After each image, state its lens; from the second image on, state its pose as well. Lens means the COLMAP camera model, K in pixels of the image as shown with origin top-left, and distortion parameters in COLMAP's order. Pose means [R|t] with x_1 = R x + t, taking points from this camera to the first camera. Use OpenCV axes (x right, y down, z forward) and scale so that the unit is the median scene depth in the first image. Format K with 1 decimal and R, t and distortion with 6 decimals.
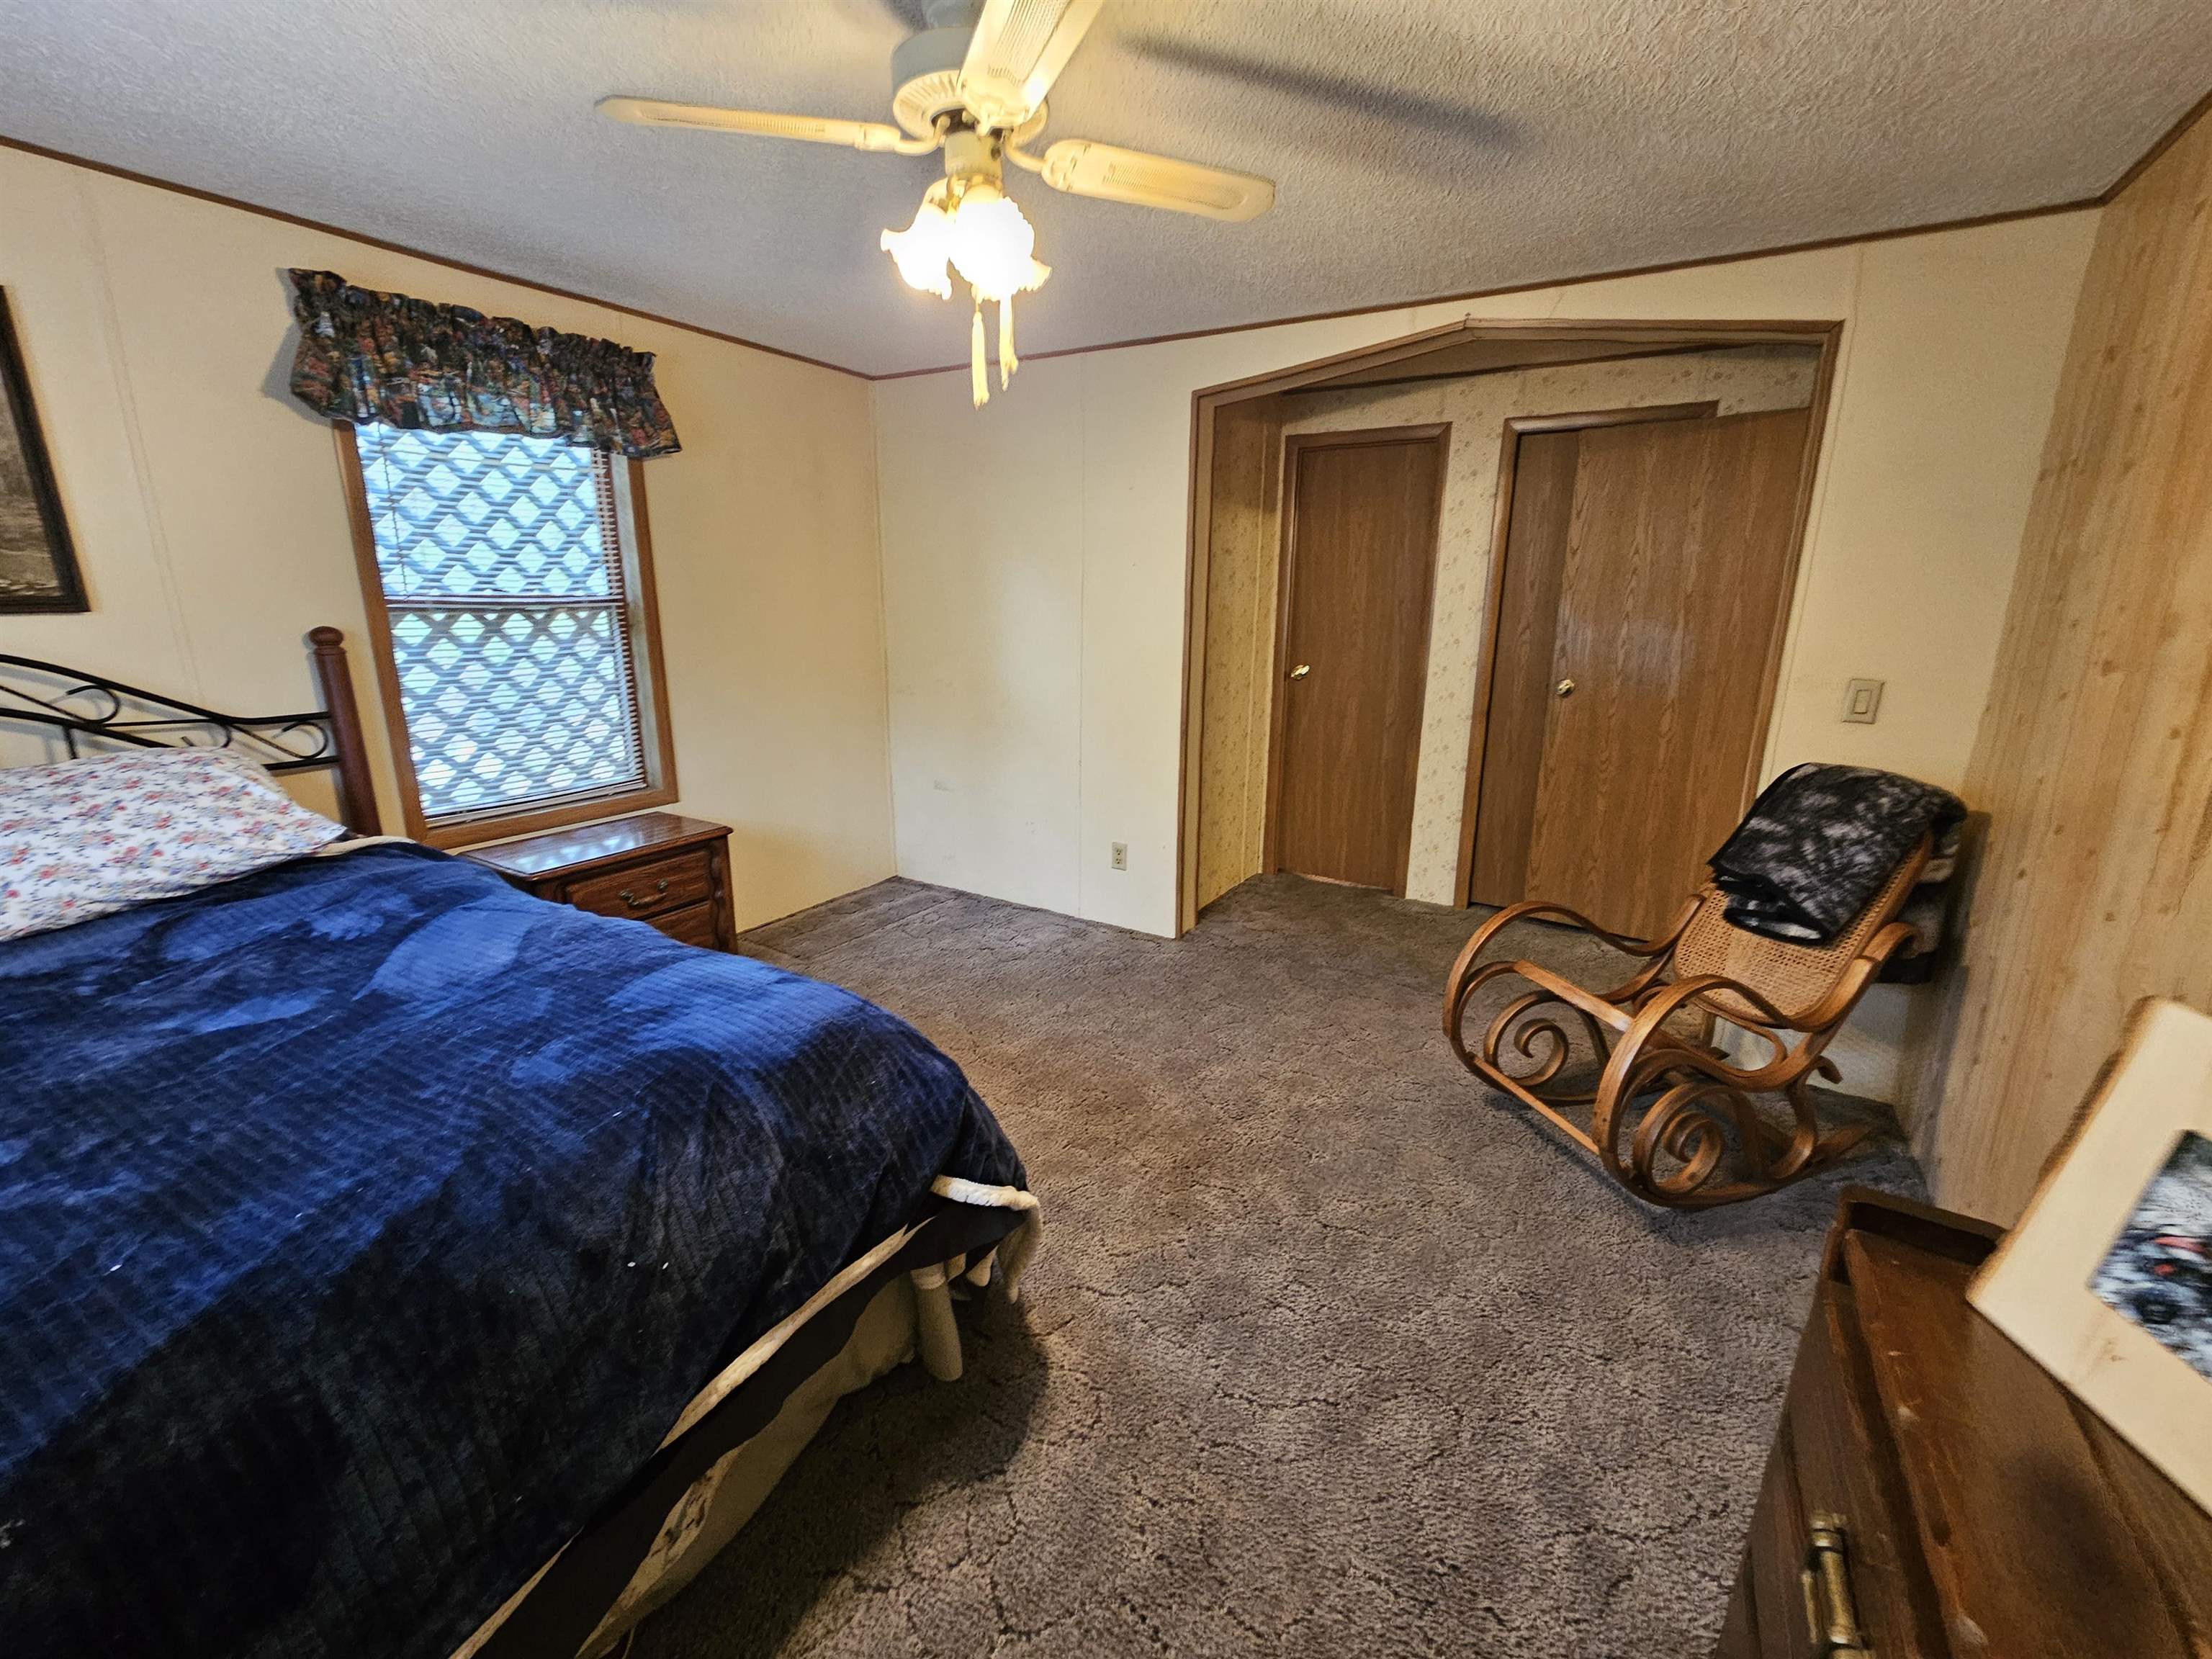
lens RADIAL K [[905.5, 0, 1104.9], [0, 905.5, 825.4], [0, 0, 1]] dist [0.000089, -0.000114]
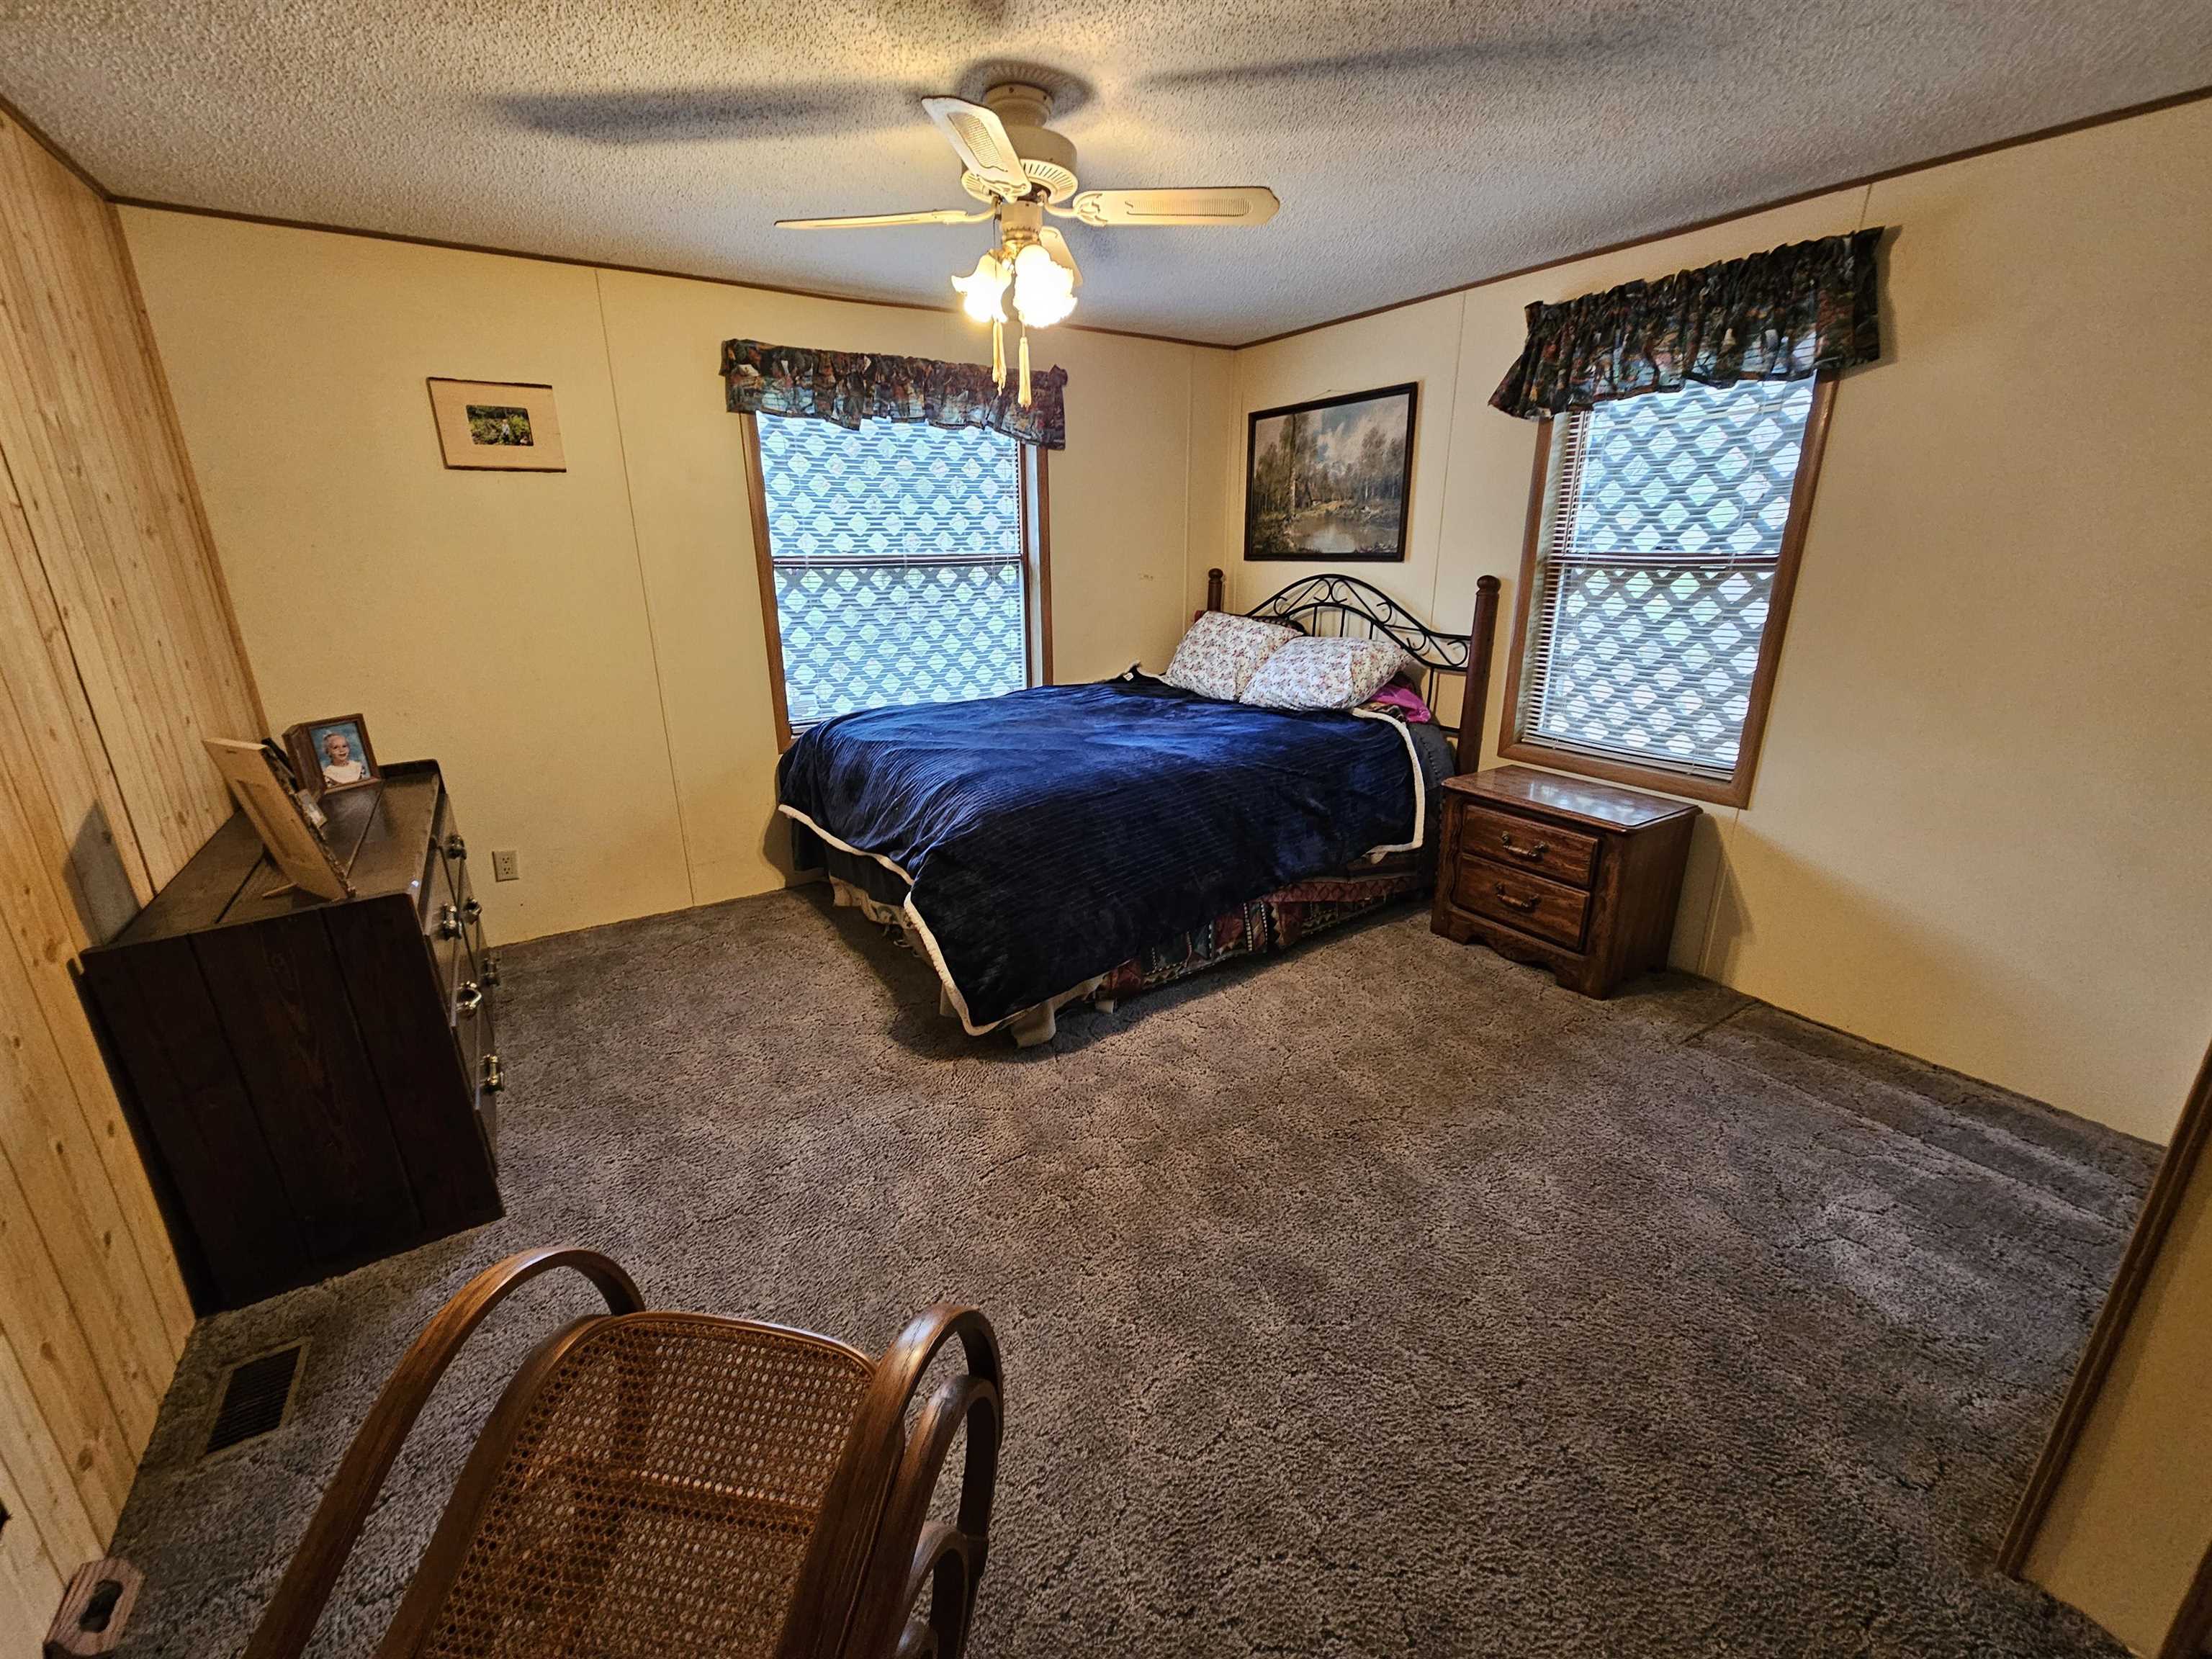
lens RADIAL K [[905.5, 0, 1107.5], [0, 905.5, 827.6], [0, 0, 1]] dist [0.000089, -0.000114]
pose [[-0.435173, 0.260980, -0.861693, 0.598033], [-0.226857, 0.894405, 0.385455, -0.239175], [0.871298, 0.363221, -0.330015, 0.944058]]
